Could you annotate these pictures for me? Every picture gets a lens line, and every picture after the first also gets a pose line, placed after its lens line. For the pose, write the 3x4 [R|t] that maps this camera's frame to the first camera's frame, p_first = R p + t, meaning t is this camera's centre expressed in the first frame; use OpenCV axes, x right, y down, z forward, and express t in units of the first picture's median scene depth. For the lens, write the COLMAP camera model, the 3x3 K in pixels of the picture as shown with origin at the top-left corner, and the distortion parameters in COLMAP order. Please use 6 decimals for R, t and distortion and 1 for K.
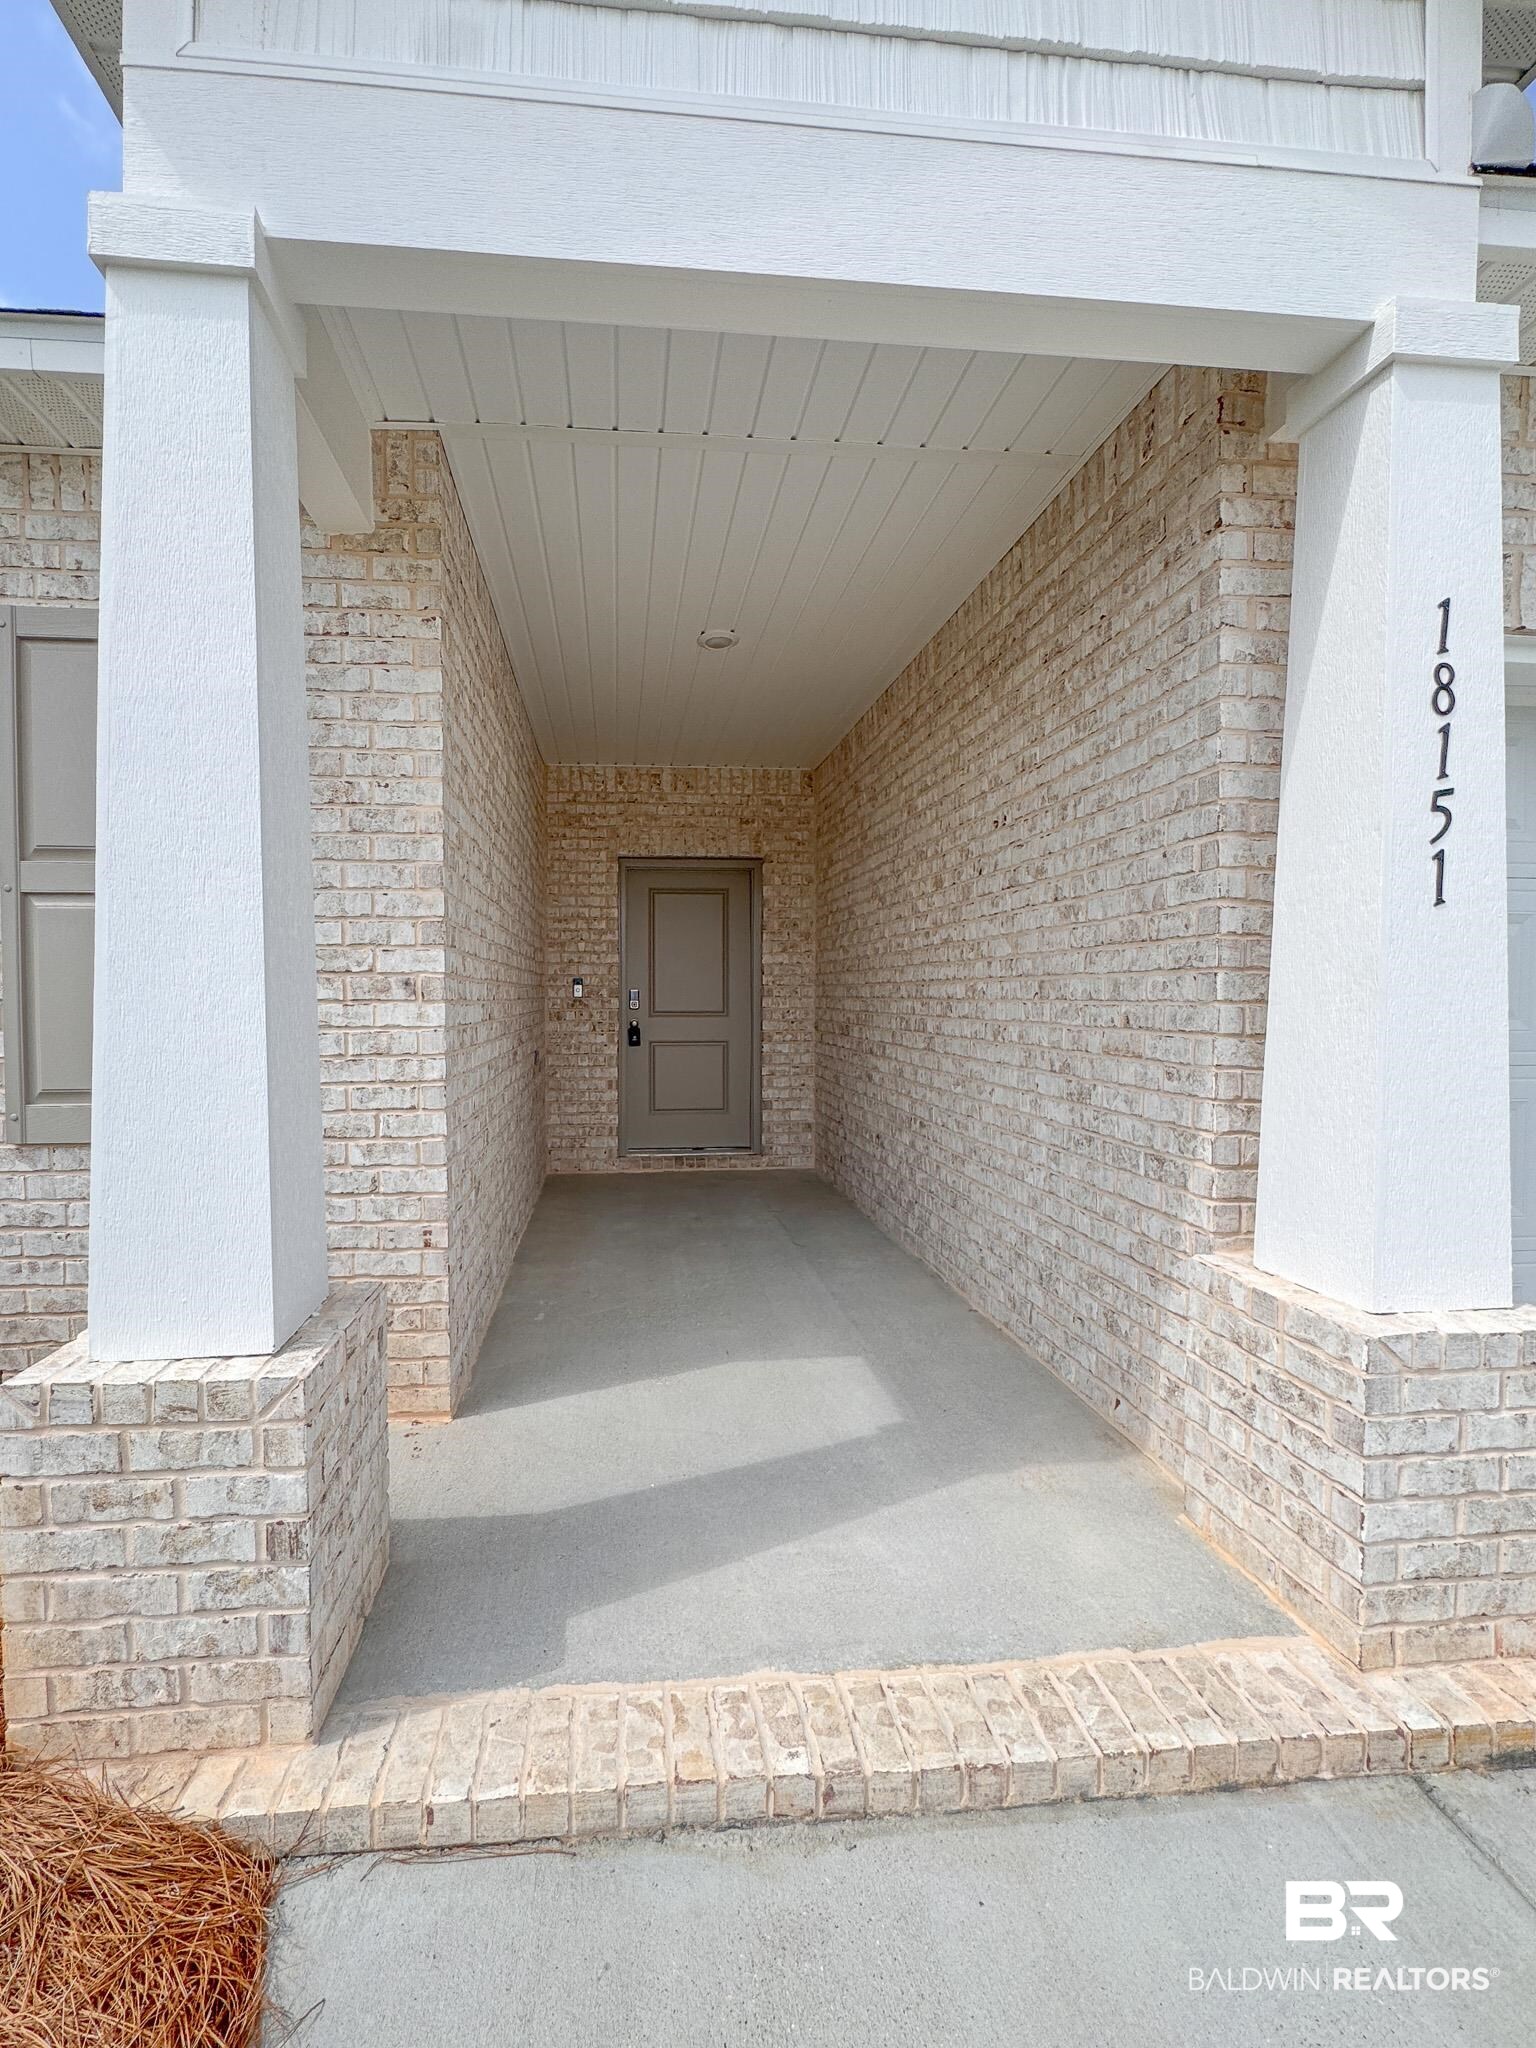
lens RADIAL K [[830.6, 0, 759.5], [0, 830.6, 1010.0], [0, 0, 1]] dist [0.000786, -0.000567]
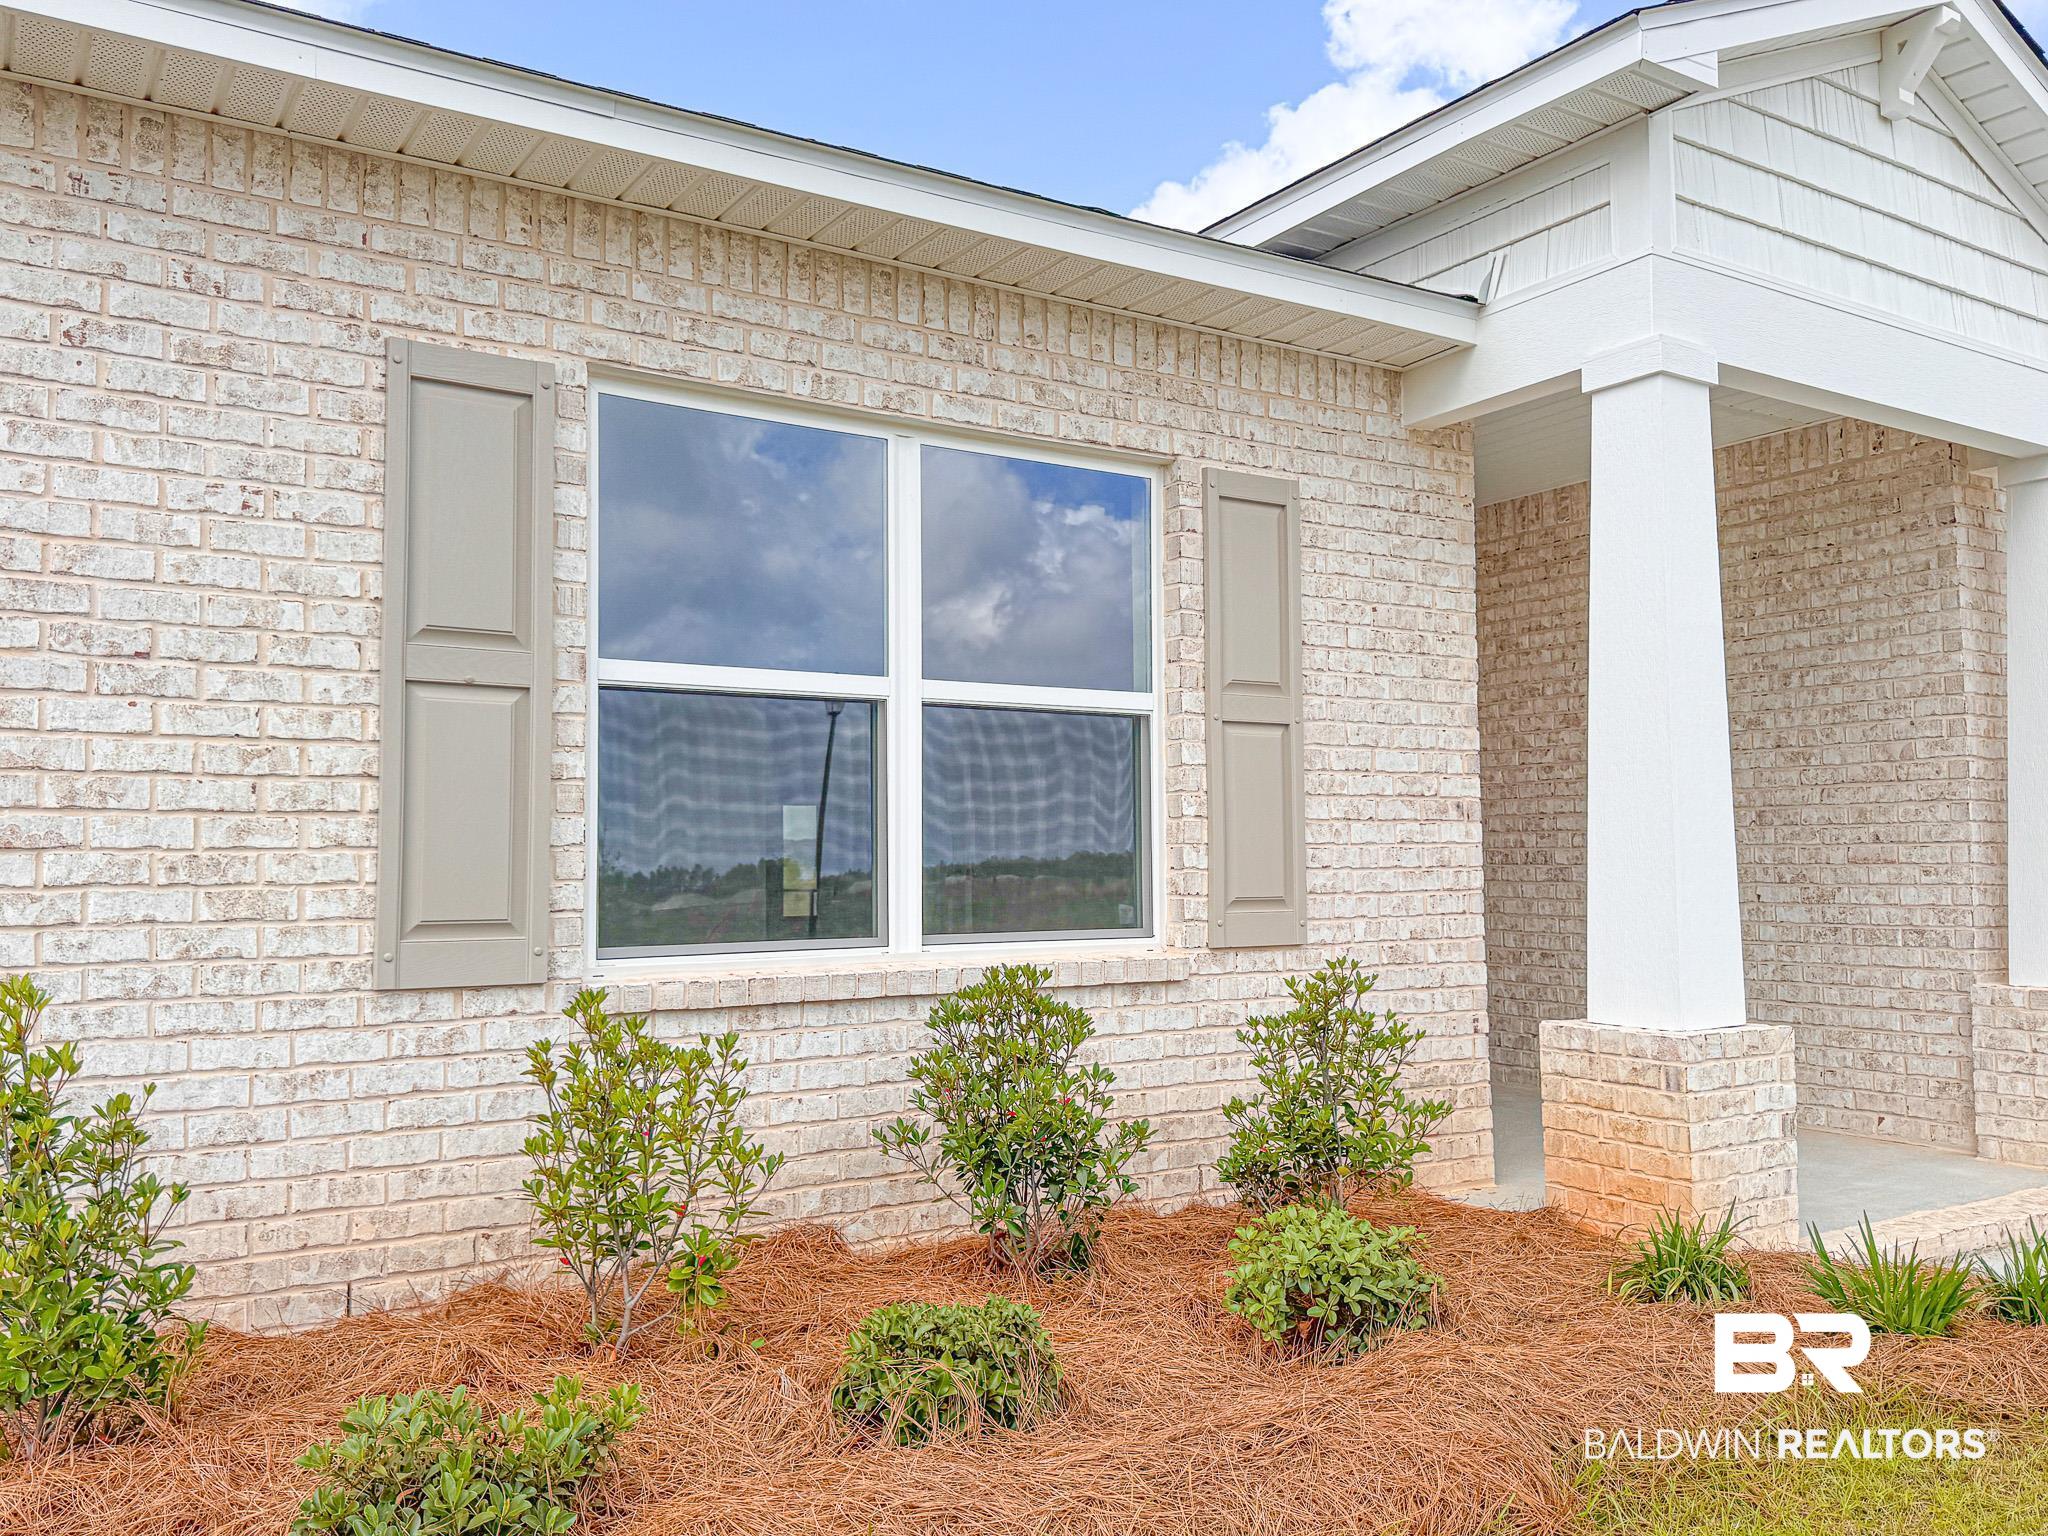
lens RADIAL K [[1608.5, 0, 1006.1], [0, 1608.5, 760.6], [0, 0, 1]] dist [0.061186, -0.076318]
pose [[0.890592, 0.022231, 0.454259, -2.039644], [0.015983, 0.996658, -0.080110, 0.076923], [-0.454522, 0.078606, 0.887260, -0.747409]]
